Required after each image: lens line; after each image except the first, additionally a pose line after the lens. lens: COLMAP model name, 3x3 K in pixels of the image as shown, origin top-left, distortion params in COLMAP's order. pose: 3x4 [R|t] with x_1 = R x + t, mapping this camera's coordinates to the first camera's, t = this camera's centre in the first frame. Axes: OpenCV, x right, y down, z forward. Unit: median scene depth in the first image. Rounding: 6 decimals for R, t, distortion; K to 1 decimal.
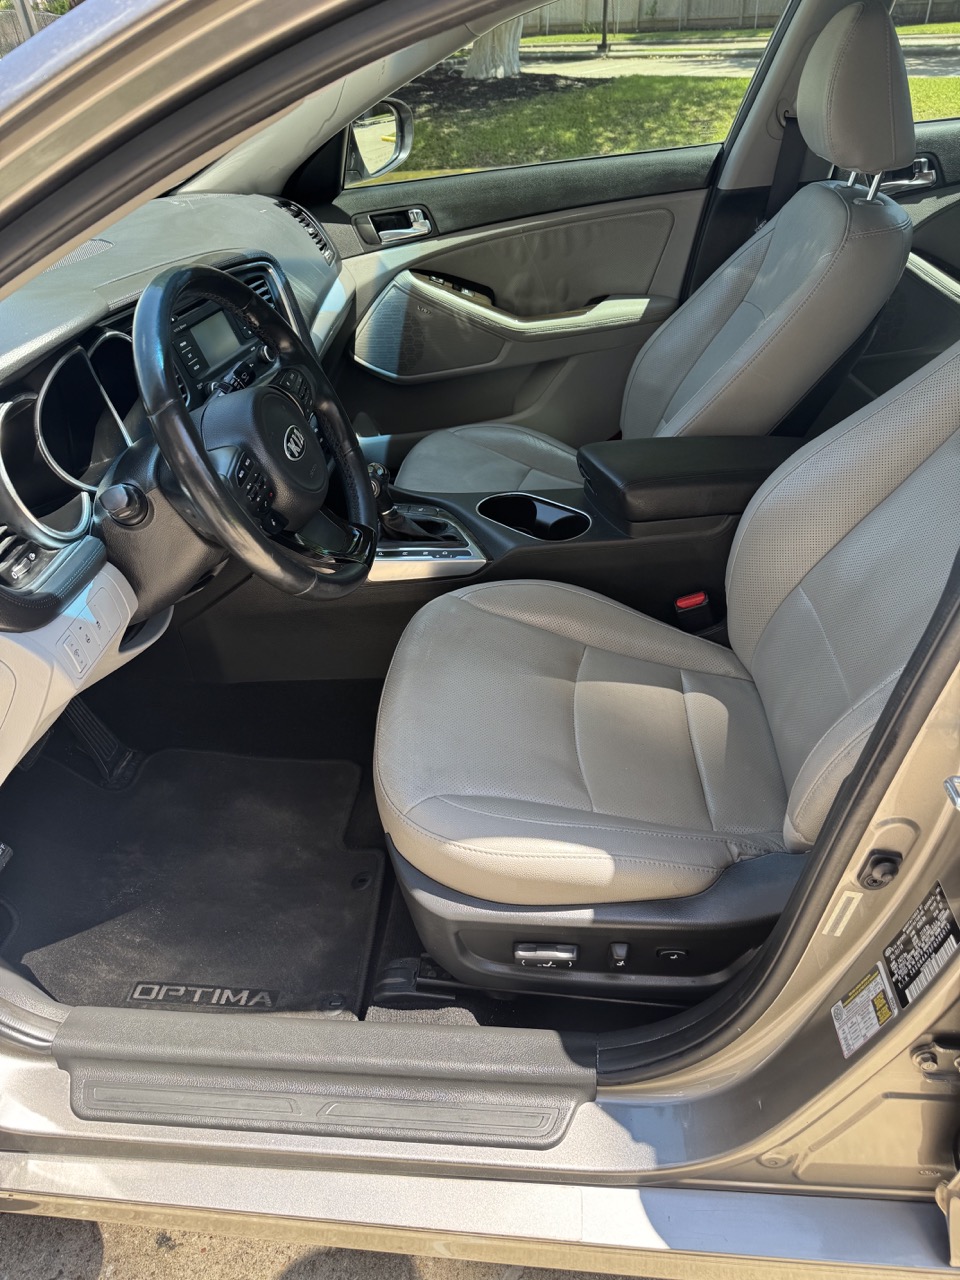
lens RADIAL K [[903.4, 0, 481.9], [0, 903.4, 638.4], [0, 0, 1]] dist [0.042567, -0.055037]
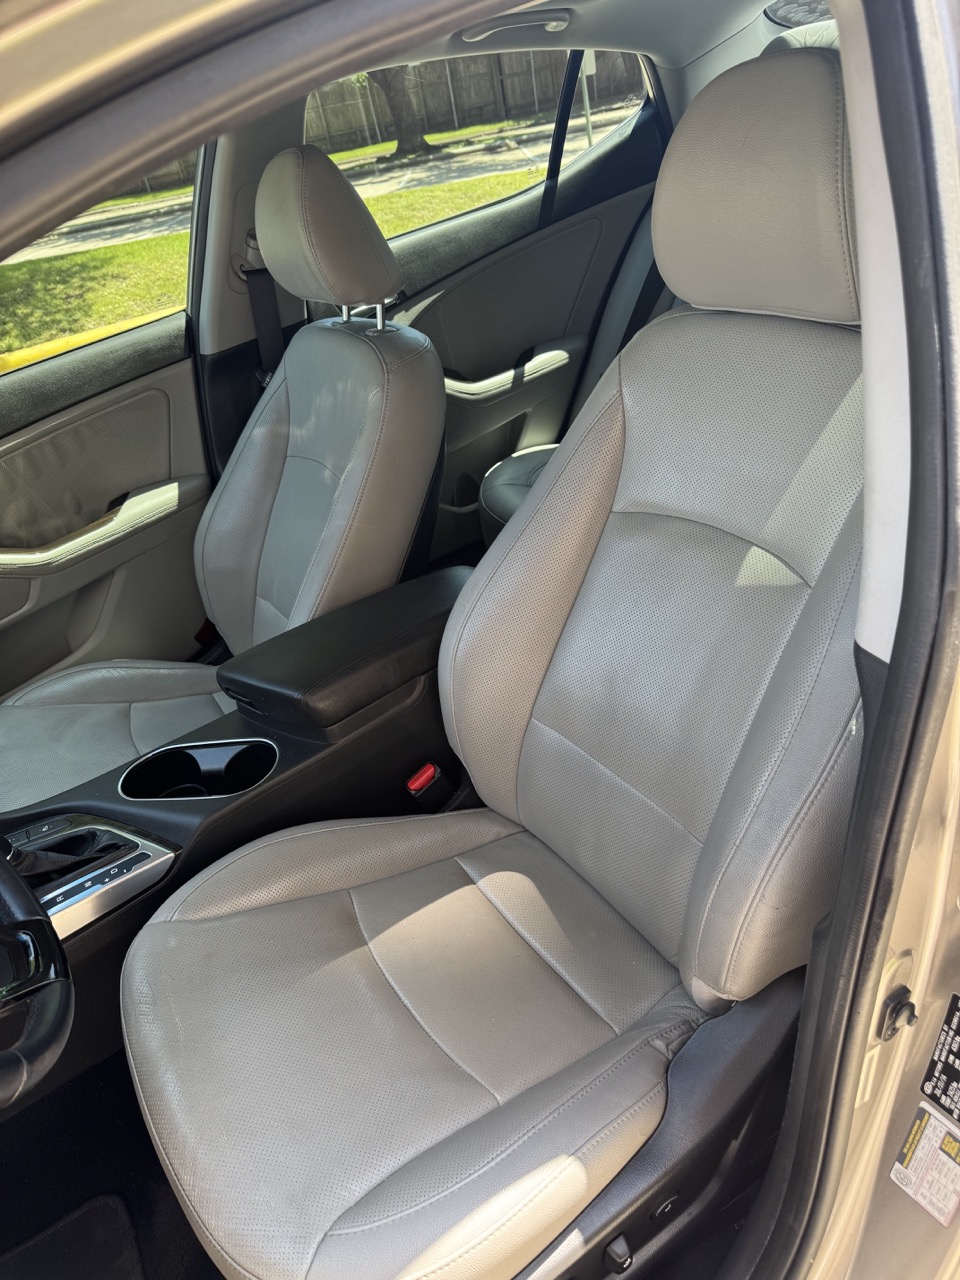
lens RADIAL K [[903.4, 0, 481.9], [0, 903.4, 638.4], [0, 0, 1]] dist [0.042567, -0.055037]
pose [[0.798492, -0.387624, 0.460607, -0.065825], [0.446361, 0.894608, -0.020938, -0.108075], [-0.403947, 0.222315, 0.887357, 0.152807]]
